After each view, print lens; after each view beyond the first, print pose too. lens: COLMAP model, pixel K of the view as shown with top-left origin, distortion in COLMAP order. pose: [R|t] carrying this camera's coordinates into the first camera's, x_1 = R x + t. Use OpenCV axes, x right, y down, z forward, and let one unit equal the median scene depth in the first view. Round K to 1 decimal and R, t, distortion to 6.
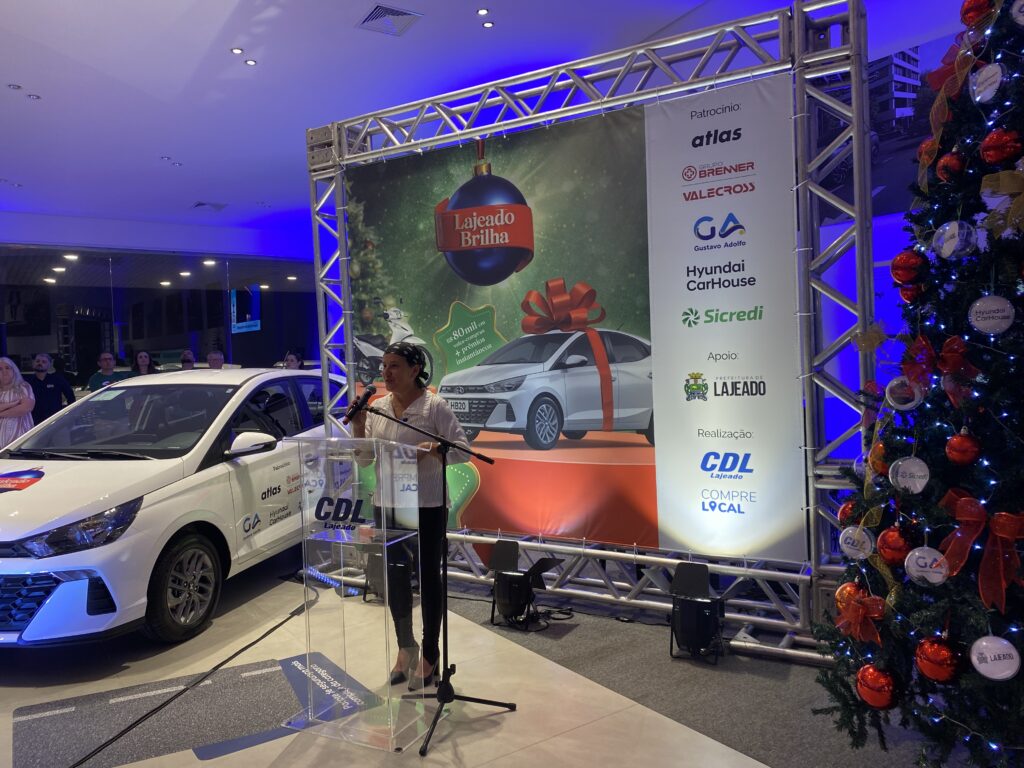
lens RADIAL K [[778.5, 0, 519.8], [0, 778.5, 390.9], [0, 0, 1]] dist [0.030910, -0.039922]
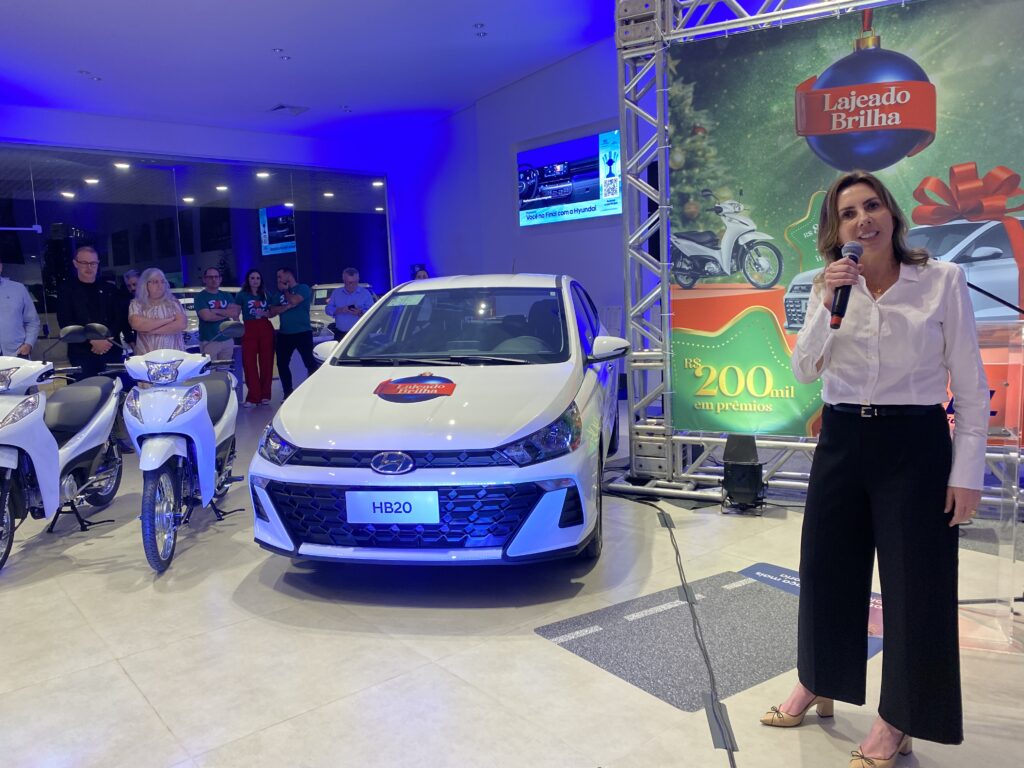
lens RADIAL K [[778.5, 0, 500.2], [0, 778.5, 386.5], [0, 0, 1]] dist [0.030910, -0.039922]
pose [[0.997236, -0.013094, 0.073136, -0.551307], [0.007184, 0.996729, 0.080493, 0.039122], [-0.073951, -0.079745, 0.994068, 0.094485]]
